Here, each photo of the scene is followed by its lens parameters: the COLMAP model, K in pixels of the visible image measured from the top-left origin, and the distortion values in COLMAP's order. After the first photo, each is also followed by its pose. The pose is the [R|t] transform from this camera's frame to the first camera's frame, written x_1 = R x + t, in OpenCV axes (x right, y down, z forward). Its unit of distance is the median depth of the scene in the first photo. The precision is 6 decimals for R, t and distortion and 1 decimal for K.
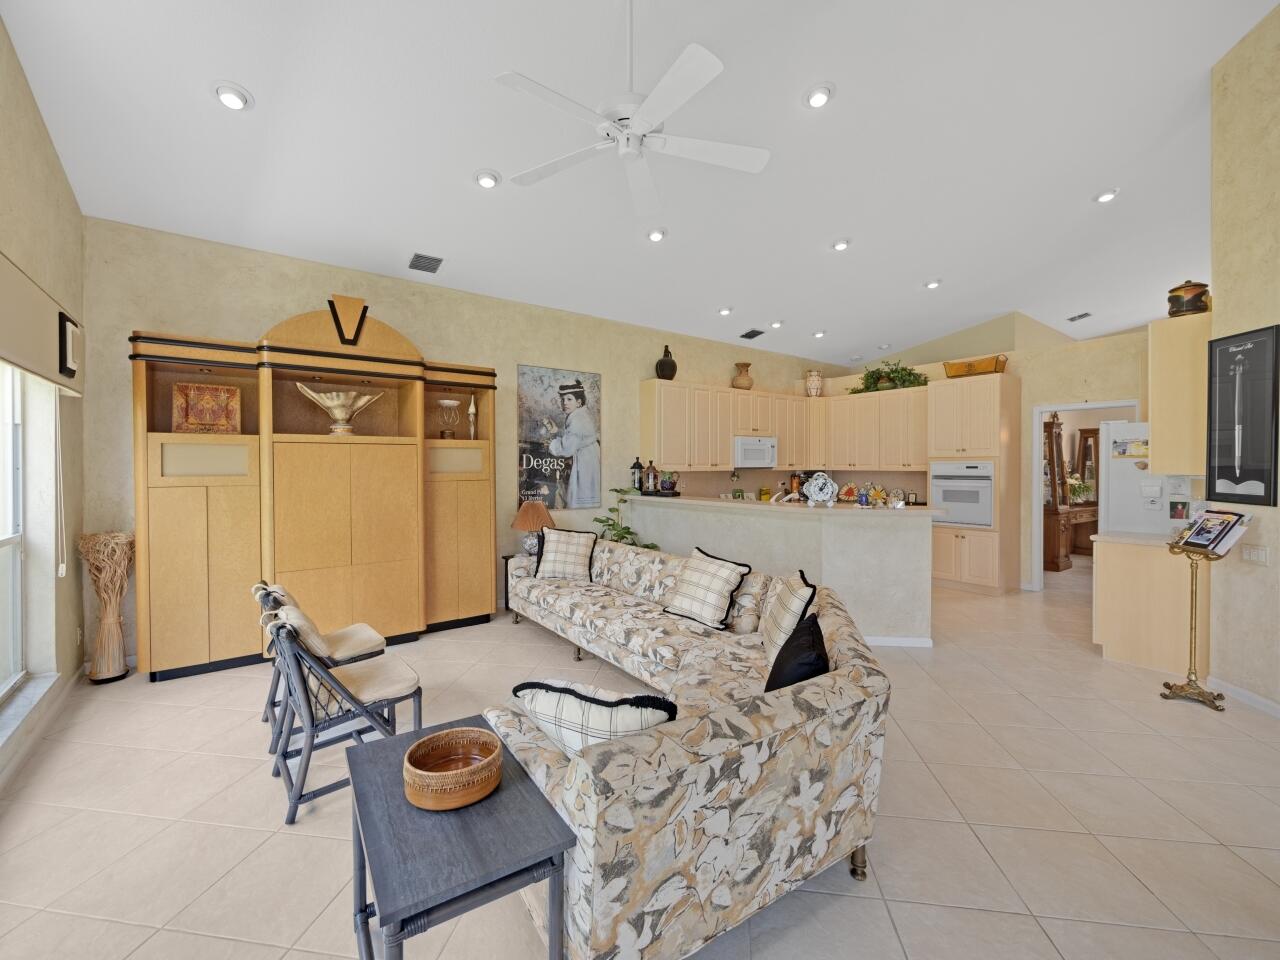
lens RADIAL K [[555.3, 0, 632.9], [0, 555.3, 471.9], [0, 0, 1]] dist [0.004765, 0.001154]
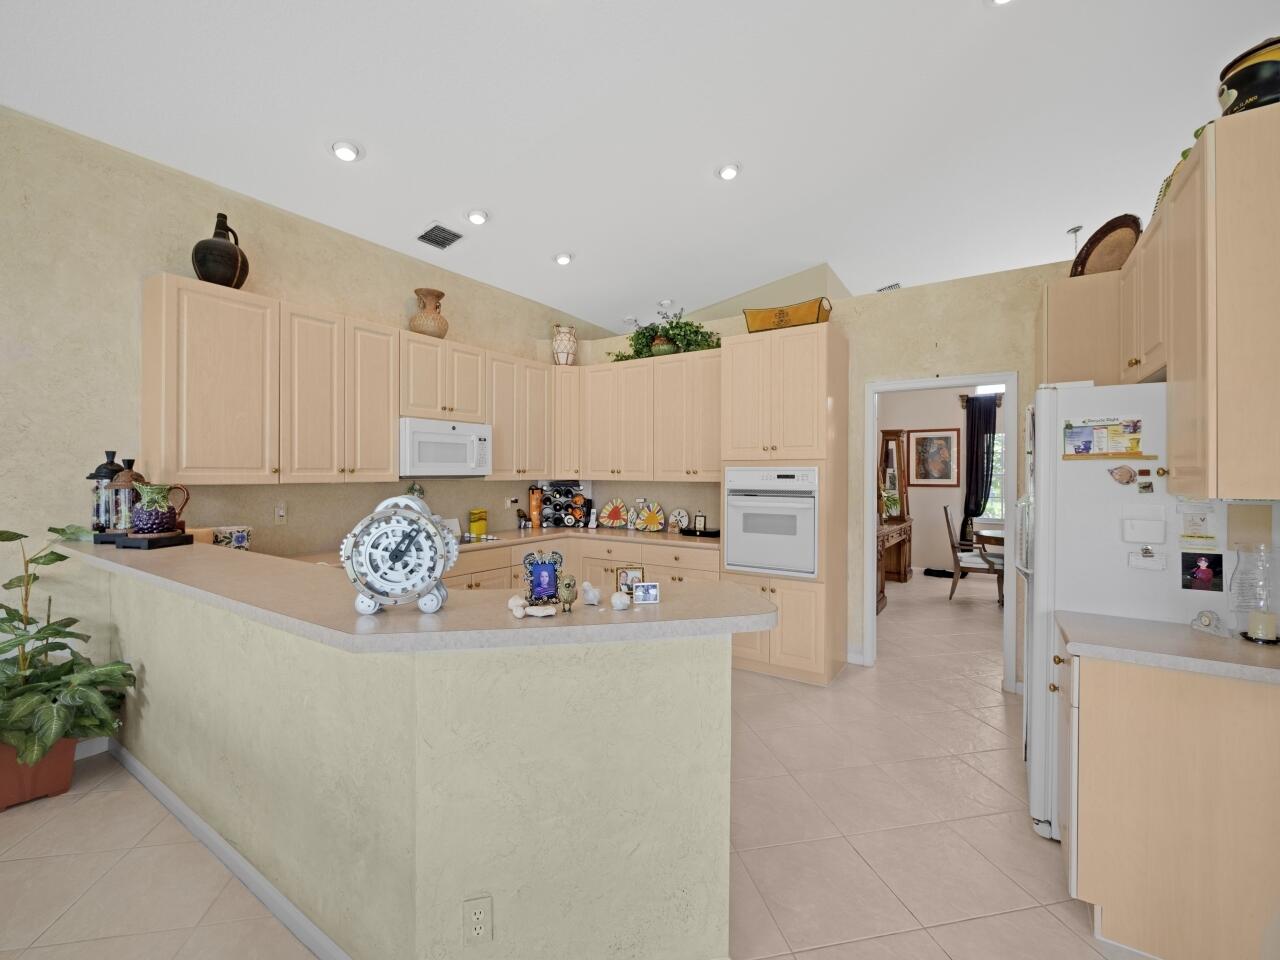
lens RADIAL K [[555.3, 0, 640.1], [0, 555.3, 471.4], [0, 0, 1]] dist [0.004765, 0.001154]
pose [[0.941496, 0.003930, 0.337001, 0.224474], [0.000116, 0.999928, -0.011986, -0.005624], [-0.337024, 0.011324, 0.941428, 0.425410]]
